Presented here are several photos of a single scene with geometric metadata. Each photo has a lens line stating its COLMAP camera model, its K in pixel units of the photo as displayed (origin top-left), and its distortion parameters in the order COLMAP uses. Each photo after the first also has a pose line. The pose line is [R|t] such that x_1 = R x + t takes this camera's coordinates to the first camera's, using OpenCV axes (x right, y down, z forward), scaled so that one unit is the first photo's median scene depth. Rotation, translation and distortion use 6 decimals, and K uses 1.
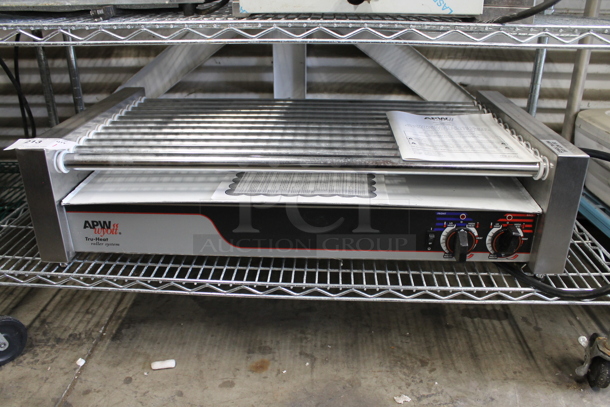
lens RADIAL K [[504.6, 0, 303.6], [0, 504.6, 204.0], [0, 0, 1]] dist [-0.163335, 0.117183]
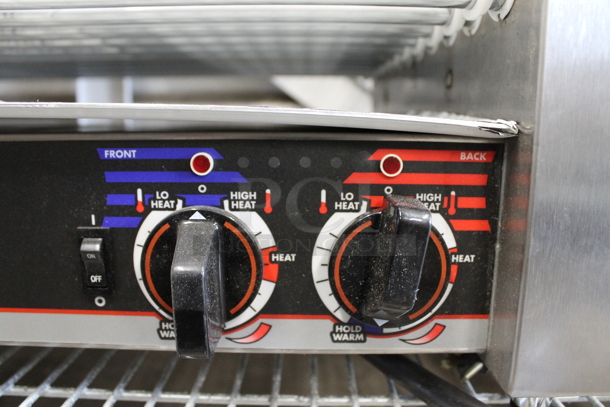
lens RADIAL K [[504.6, 0, 306.7], [0, 504.6, 206.3], [0, 0, 1]] dist [-0.163335, 0.117183]
pose [[0.998463, -0.000082, 0.055428, 0.342608], [0.012888, 0.972933, -0.230727, 0.100469], [-0.053908, 0.231086, 0.971439, 0.719100]]
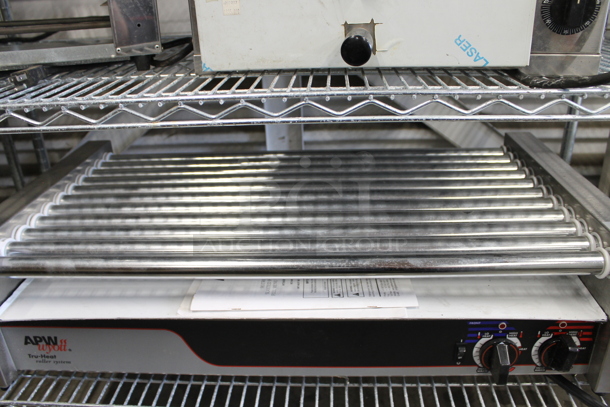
lens RADIAL K [[504.6, 0, 304.7], [0, 504.6, 208.4], [0, 0, 1]] dist [-0.163335, 0.117183]
pose [[0.999355, -0.032627, -0.015008, 0.028897], [0.032734, 0.999440, 0.006931, -0.164690], [0.014773, -0.007418, 0.999863, 0.223583]]
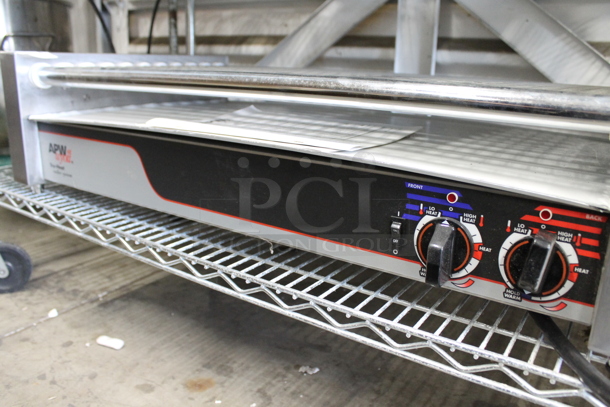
lens RADIAL K [[504.6, 0, 305.1], [0, 504.6, 200.0], [0, 0, 1]] dist [-0.163335, 0.117183]
pose [[0.859517, 0.164394, -0.483948, 0.421717], [-0.238465, 0.966472, -0.095222, 0.109688], [0.452068, 0.197250, 0.869900, 0.446979]]
